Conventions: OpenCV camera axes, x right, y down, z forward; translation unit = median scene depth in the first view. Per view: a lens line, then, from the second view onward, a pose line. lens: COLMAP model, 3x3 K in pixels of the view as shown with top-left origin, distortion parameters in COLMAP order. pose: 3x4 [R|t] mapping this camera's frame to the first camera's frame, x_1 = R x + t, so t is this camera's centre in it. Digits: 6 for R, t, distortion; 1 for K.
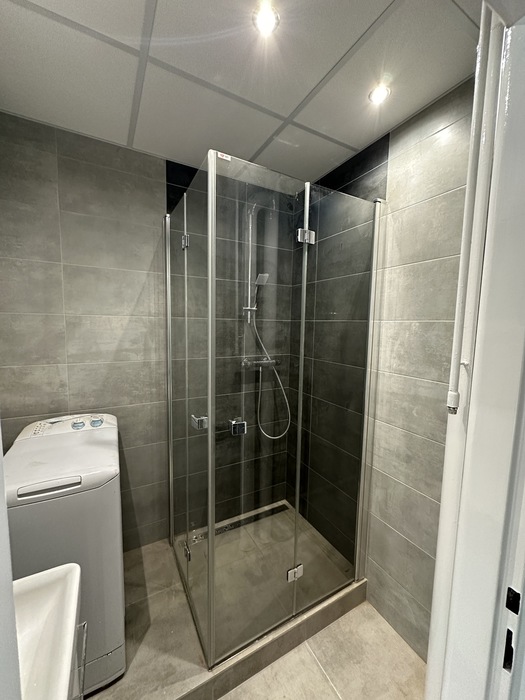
lens RADIAL K [[278.2, 0, 262.9], [0, 278.2, 351.0], [0, 0, 1]] dist [-0.002473, 0.000832]
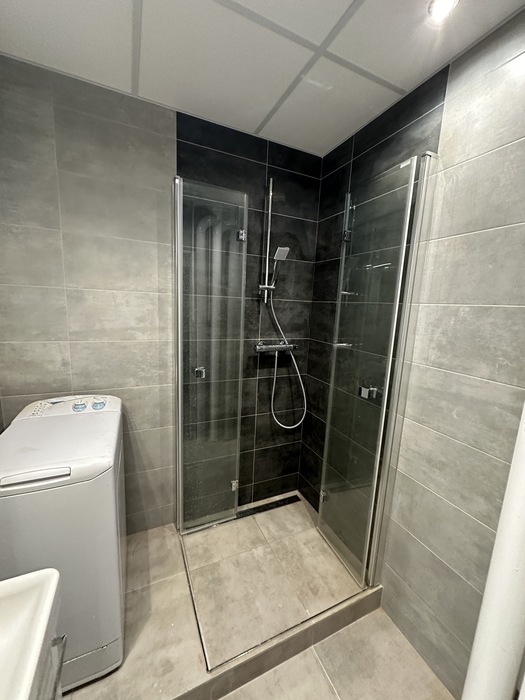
lens RADIAL K [[278.2, 0, 262.7], [0, 278.2, 351.0], [0, 0, 1]] dist [-0.002473, 0.000832]
pose [[0.996962, 0.038586, -0.067664, 0.011280], [-0.033951, 0.997083, 0.068361, -0.007664], [0.070105, -0.065856, 0.995363, 0.115627]]
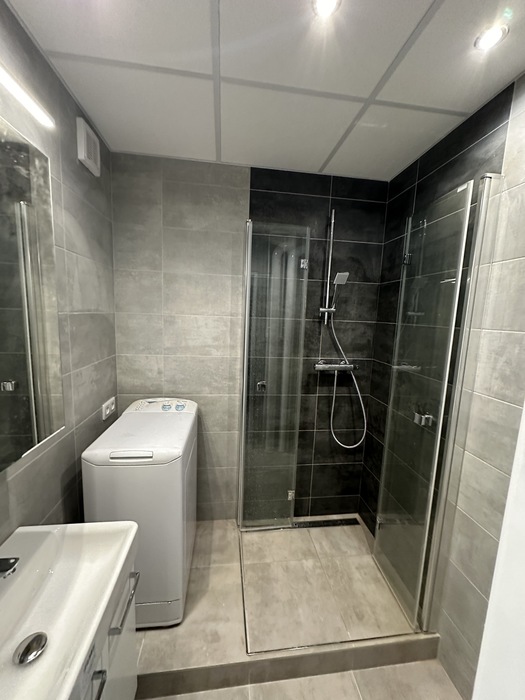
lens RADIAL K [[278.2, 0, 262.2], [0, 278.2, 351.1], [0, 0, 1]] dist [-0.002473, 0.000832]
pose [[0.929326, 0.066476, -0.363227, 0.136234], [-0.057342, 0.997710, 0.035883, -0.040316], [0.364780, -0.012519, 0.931009, 0.034865]]
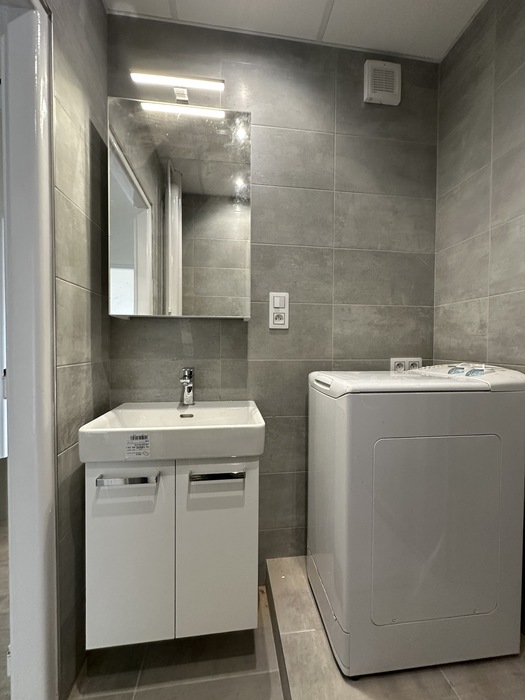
lens RADIAL K [[278.2, 0, 263.5], [0, 278.2, 351.1], [0, 0, 1]] dist [-0.002473, 0.000832]
pose [[-0.370025, -0.002114, -0.929019, 0.208377], [-0.104139, 0.993789, 0.039216, 0.233349], [0.923167, 0.111258, -0.367947, 0.769132]]
